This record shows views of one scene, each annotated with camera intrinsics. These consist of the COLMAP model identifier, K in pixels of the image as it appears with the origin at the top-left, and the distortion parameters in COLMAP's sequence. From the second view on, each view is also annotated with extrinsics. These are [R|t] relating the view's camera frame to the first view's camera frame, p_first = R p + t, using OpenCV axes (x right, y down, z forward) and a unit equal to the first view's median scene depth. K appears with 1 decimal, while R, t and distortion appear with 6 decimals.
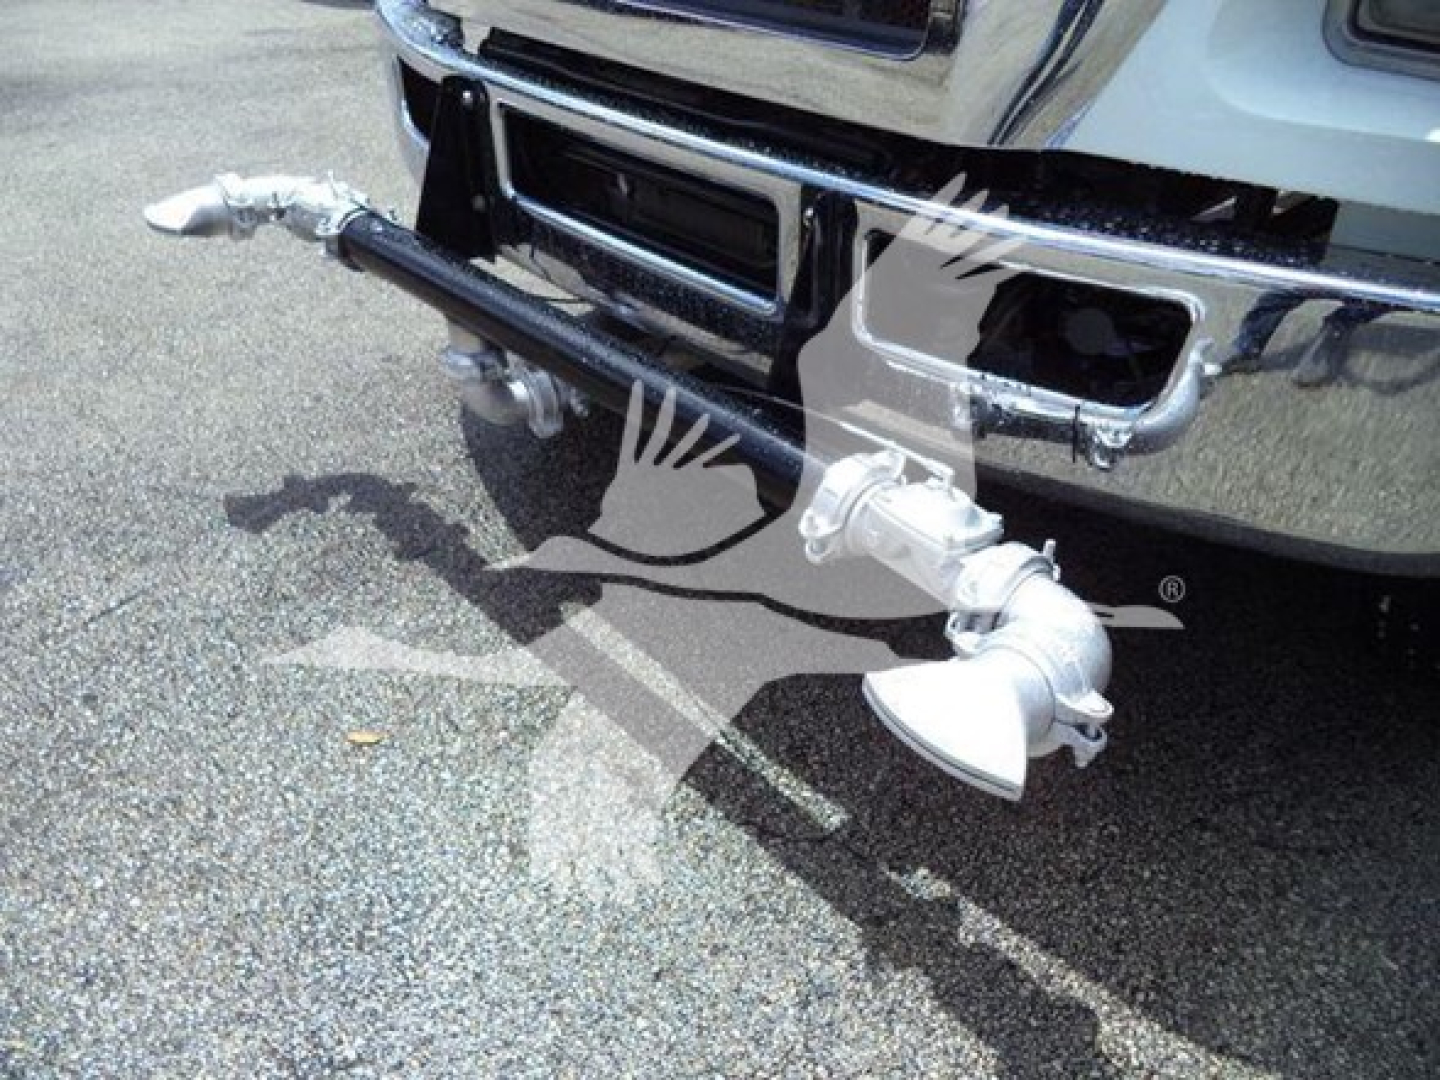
lens RADIAL K [[1111.0, 0, 753.2], [0, 1111.0, 548.2], [0, 0, 1]] dist [-0.012804, -0.005758]
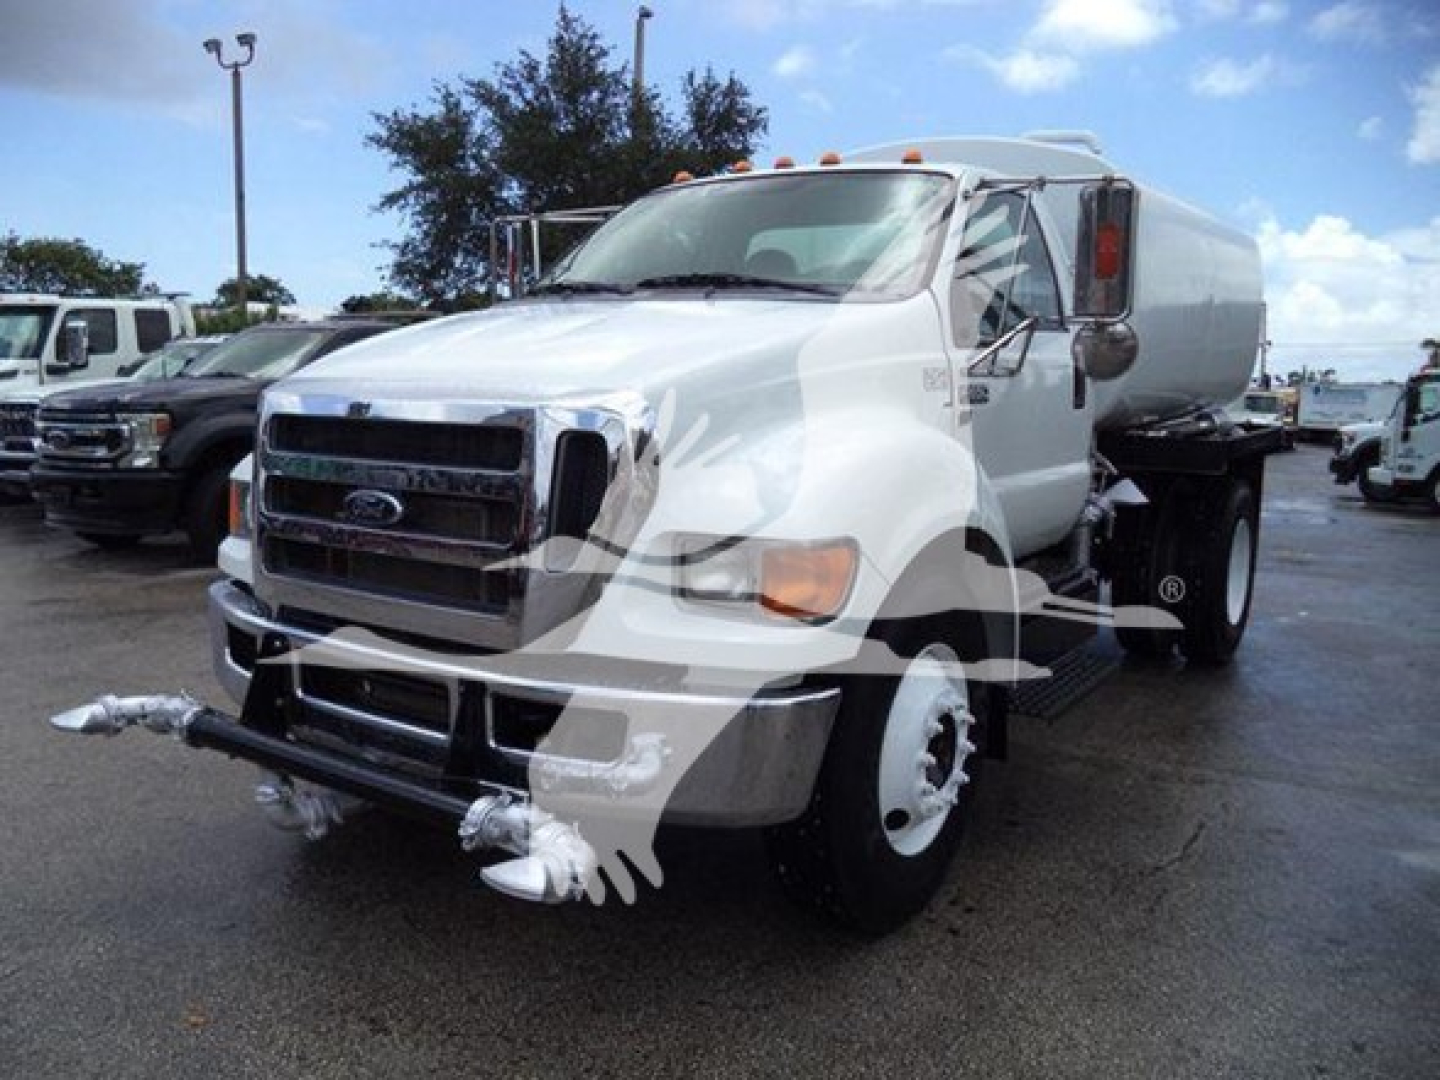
lens RADIAL K [[1184.6, 0, 722.7], [0, 1184.6, 531.5], [0, 0, 1]] dist [-0.028562, -0.000319]
pose [[0.978763, -0.030441, 0.202724, 0.062108], [0.118719, 0.890369, -0.439486, 0.342032], [-0.167121, 0.454220, 0.875074, -0.842216]]
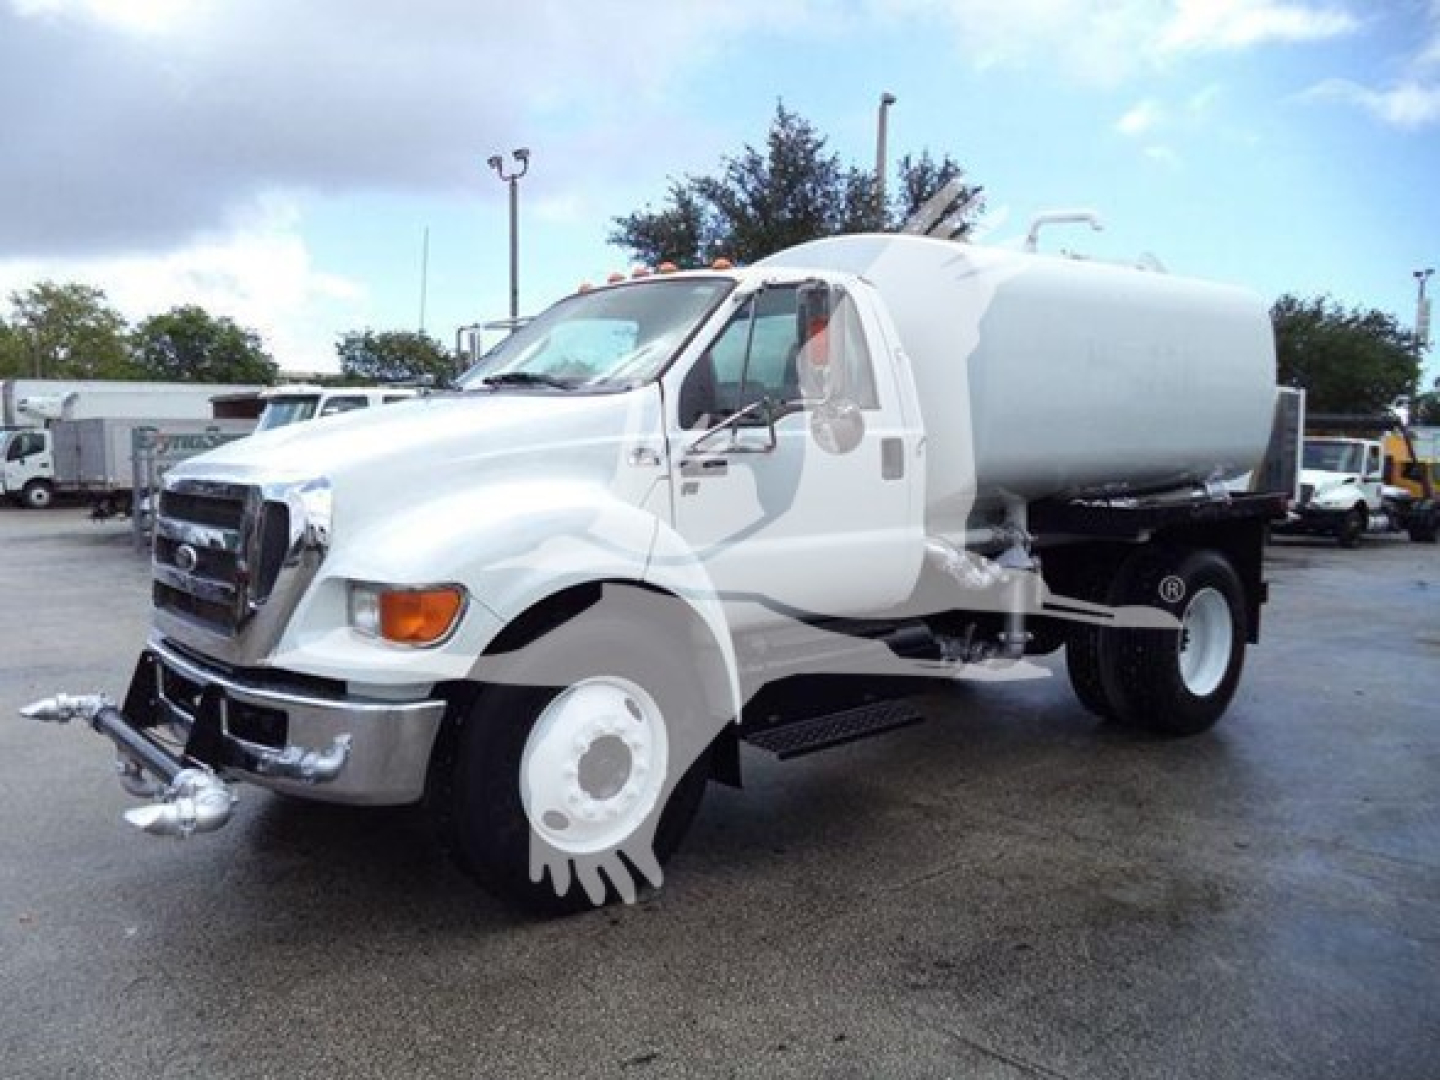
lens RADIAL K [[1154.4, 0, 706.4], [0, 1154.4, 542.8], [0, 0, 1]] dist [0.002961, -0.000950]
pose [[0.998213, -0.010242, -0.058878, 1.059671], [-0.020229, 0.869136, -0.494159, 0.568162], [0.056234, 0.494466, 0.867376, -1.184705]]
